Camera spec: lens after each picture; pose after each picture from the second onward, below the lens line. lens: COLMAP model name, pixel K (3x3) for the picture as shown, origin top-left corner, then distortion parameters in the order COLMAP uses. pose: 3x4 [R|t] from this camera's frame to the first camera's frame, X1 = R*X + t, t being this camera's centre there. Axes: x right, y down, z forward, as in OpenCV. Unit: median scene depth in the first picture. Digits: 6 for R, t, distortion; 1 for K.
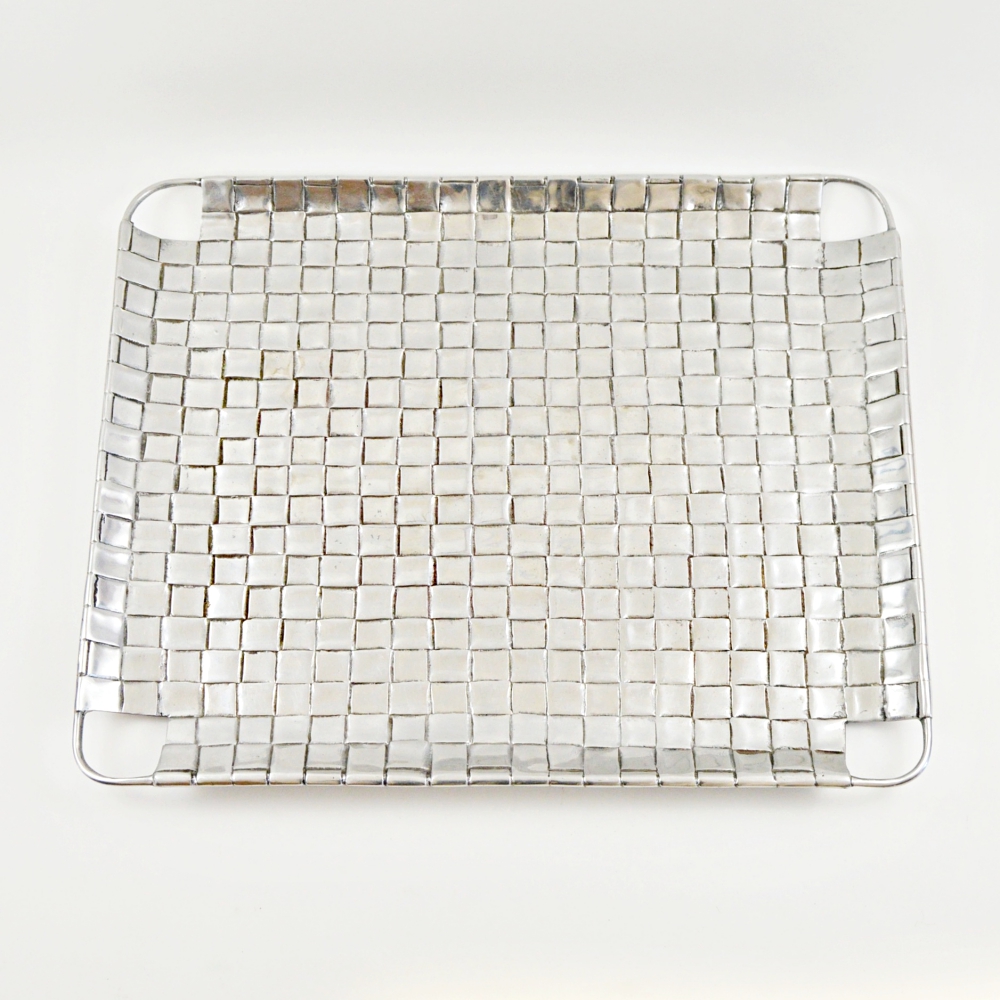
lens RADIAL K [[1545.9, 0, 500.0], [0, 1545.9, 500.0], [0, 0, 1]] dist [-0.023944, -0.081603]
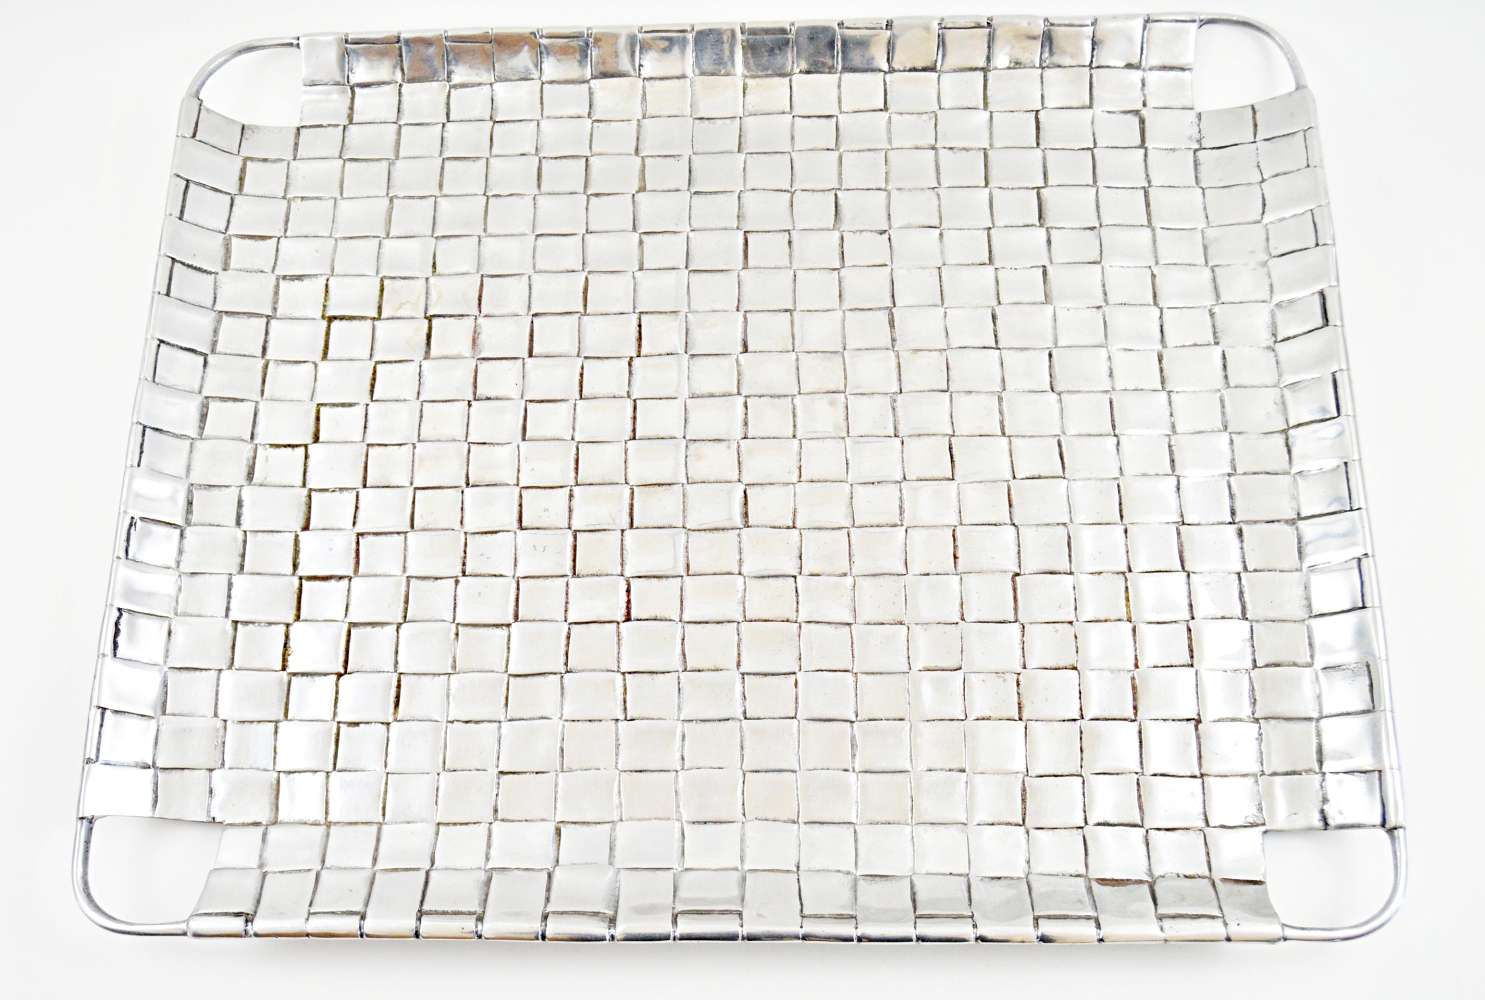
lens RADIAL K [[1363.3, 0, 742.5], [0, 1363.3, 500.0], [0, 0, 1]] dist [-0.051604, 0.009650]
pose [[0.999749, -0.008369, -0.020792, 0.019229], [0.008321, 0.999963, -0.002386, 0.005259], [0.020812, 0.002213, 0.999781, 0.416432]]
